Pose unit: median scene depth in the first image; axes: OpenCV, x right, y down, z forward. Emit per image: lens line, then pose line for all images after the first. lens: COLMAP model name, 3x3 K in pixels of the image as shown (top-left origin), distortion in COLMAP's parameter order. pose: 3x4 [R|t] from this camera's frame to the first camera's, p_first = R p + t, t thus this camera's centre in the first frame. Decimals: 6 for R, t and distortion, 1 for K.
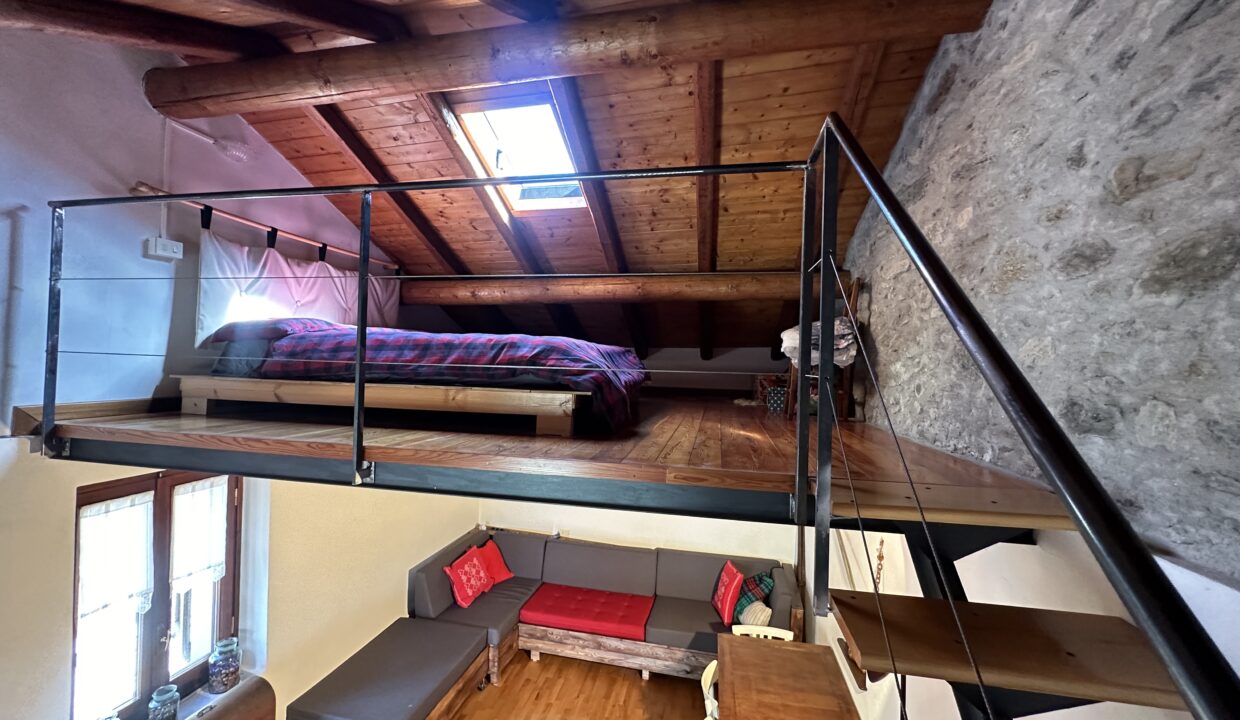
lens RADIAL K [[495.5, 0, 620.0], [0, 495.5, 360.0], [0, 0, 1]] dist [0.000629, 0.000197]
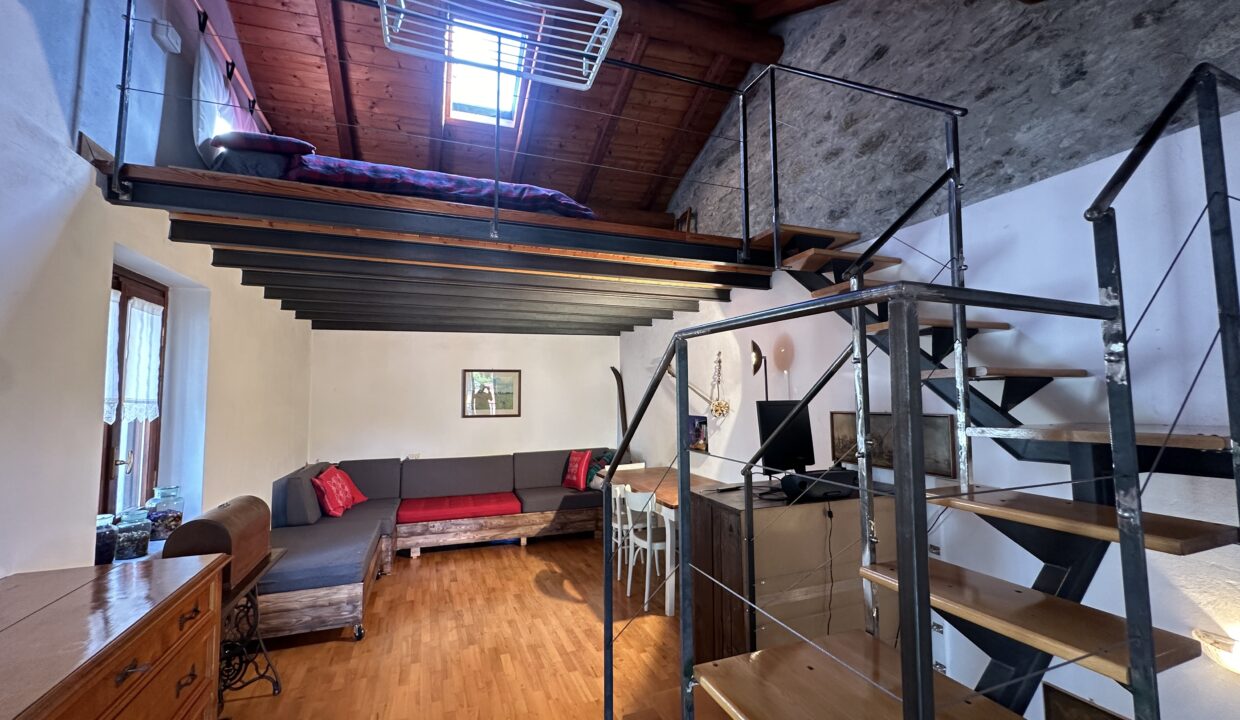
lens RADIAL K [[495.5, 0, 620.0], [0, 495.5, 360.0], [0, 0, 1]] dist [0.000629, 0.000197]
pose [[0.843778, 0.002971, 0.536684, -1.140212], [0.029892, 0.998172, -0.052523, 0.803337], [-0.535859, 0.060360, 0.842147, -0.416067]]
